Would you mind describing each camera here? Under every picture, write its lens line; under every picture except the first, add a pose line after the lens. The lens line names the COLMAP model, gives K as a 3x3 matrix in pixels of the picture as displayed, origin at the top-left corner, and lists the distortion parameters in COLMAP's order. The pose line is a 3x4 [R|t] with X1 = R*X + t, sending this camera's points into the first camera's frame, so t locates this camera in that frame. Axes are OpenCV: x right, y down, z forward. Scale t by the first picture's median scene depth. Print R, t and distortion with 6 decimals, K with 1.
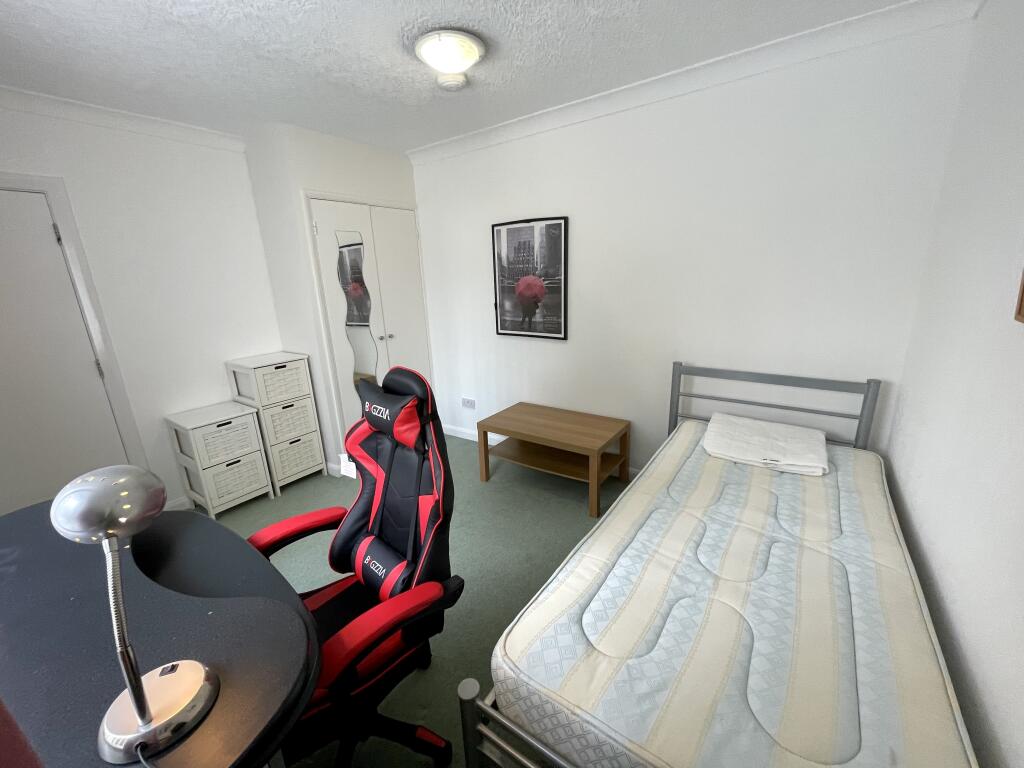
lens RADIAL K [[414.0, 0, 513.3], [0, 414.0, 389.3], [0, 0, 1]] dist [0.000233, -0.000209]
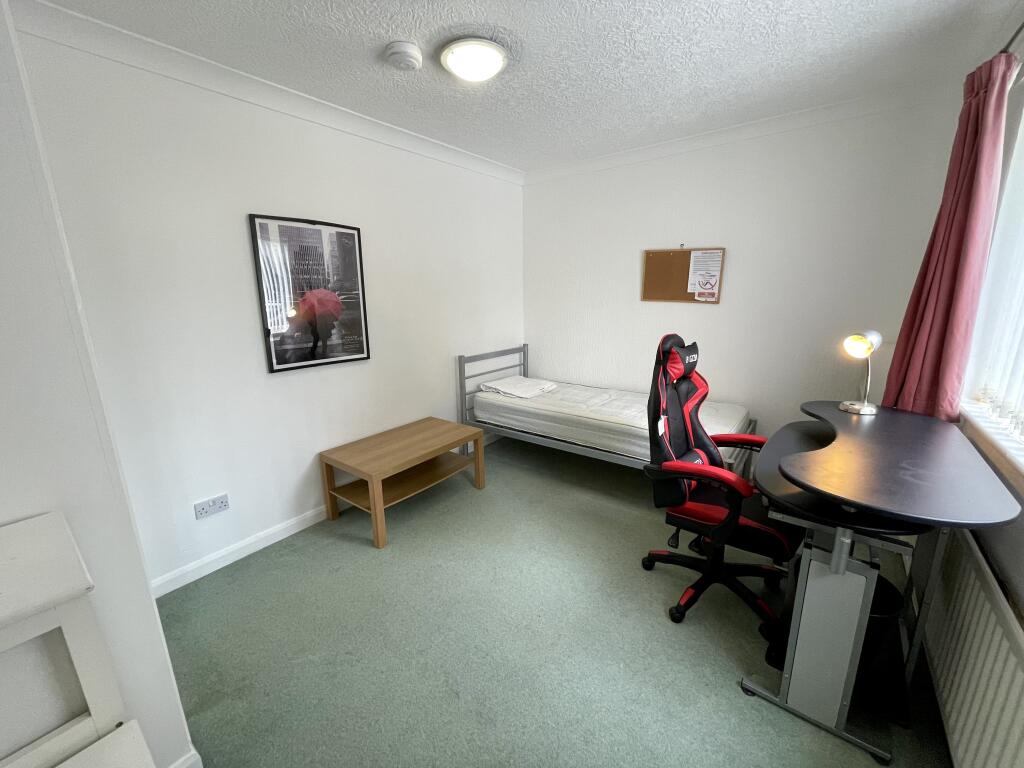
lens RADIAL K [[414.0, 0, 513.0], [0, 414.0, 383.2], [0, 0, 1]] dist [0.000233, -0.000209]
pose [[0.044274, -0.179238, 0.982809, -0.782818], [0.291298, 0.943340, 0.158917, -0.121781], [-0.955607, 0.279254, 0.093977, 0.624639]]
